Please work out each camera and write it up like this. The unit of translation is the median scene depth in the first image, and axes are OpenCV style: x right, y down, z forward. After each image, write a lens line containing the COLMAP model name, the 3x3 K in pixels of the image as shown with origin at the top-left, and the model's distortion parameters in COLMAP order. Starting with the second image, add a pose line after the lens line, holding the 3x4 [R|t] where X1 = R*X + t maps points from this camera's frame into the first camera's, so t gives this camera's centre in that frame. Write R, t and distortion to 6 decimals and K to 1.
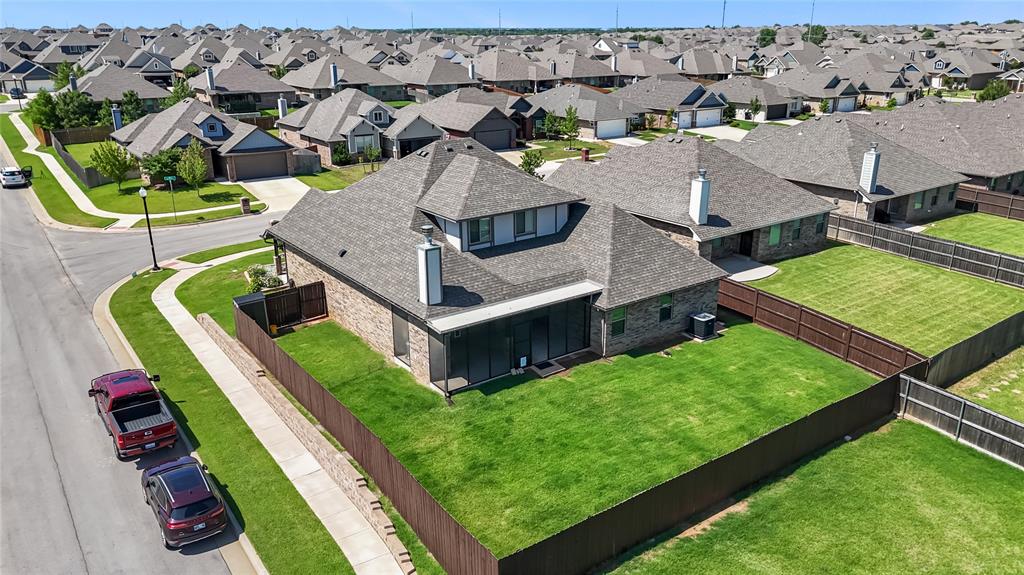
lens RADIAL K [[753.0, 0, 504.6], [0, 753.0, 287.4], [0, 0, 1]] dist [0.076544, -0.004458]
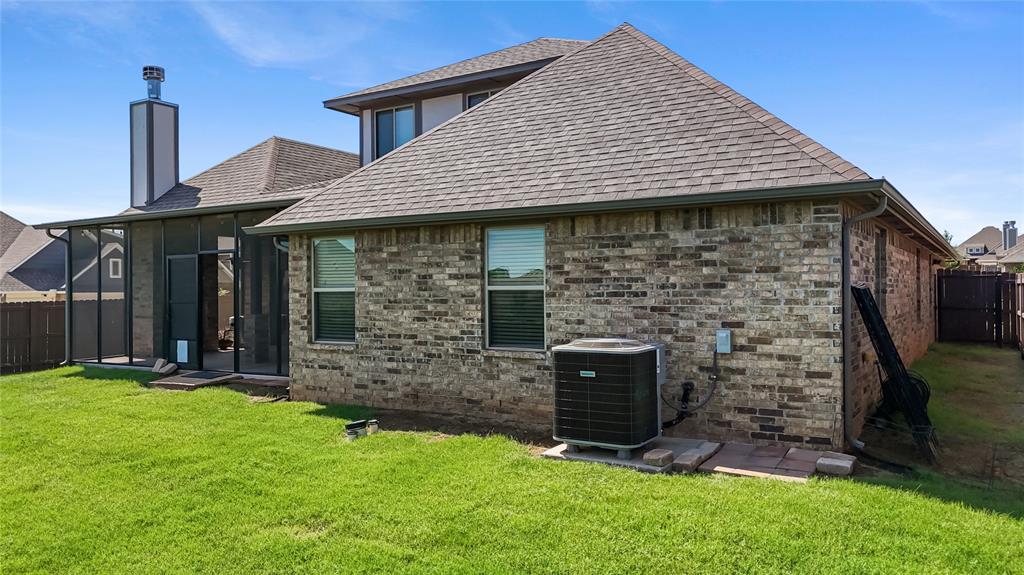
lens RADIAL K [[753.0, 0, 504.6], [0, 753.0, 287.4], [0, 0, 1]] dist [0.076544, -0.004458]
pose [[0.373421, -0.001310, -0.927661, 0.488359], [-0.295699, 0.947667, -0.120369, 0.061623], [0.879272, 0.319257, 0.353491, 0.984531]]
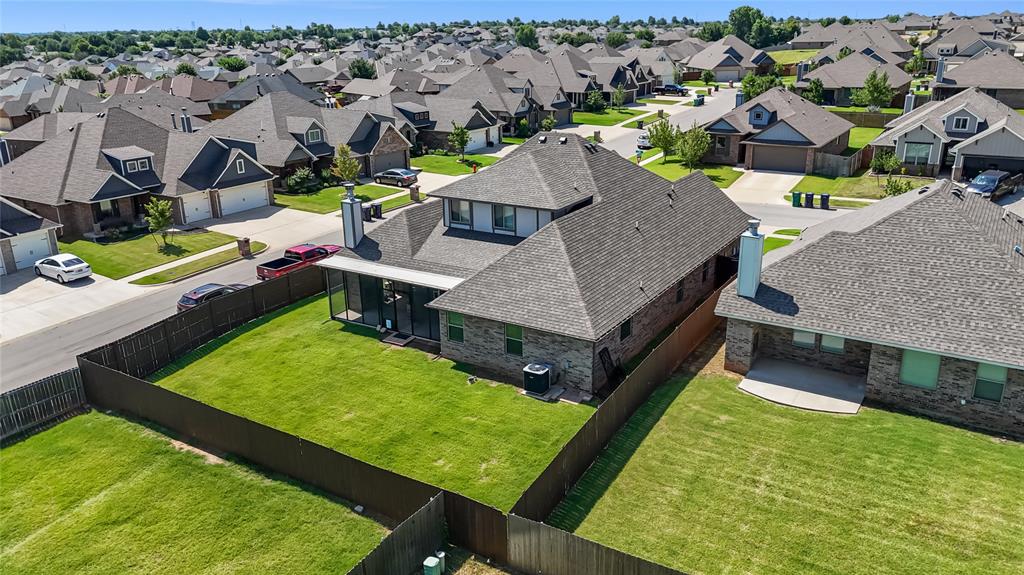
lens RADIAL K [[753.0, 0, 504.6], [0, 753.0, 287.4], [0, 0, 1]] dist [0.076544, -0.004458]
pose [[0.374743, 0.299417, -0.877449, 1.051768], [-0.281723, 0.938439, 0.199910, -0.224443], [0.883289, 0.172283, 0.436026, 0.644212]]
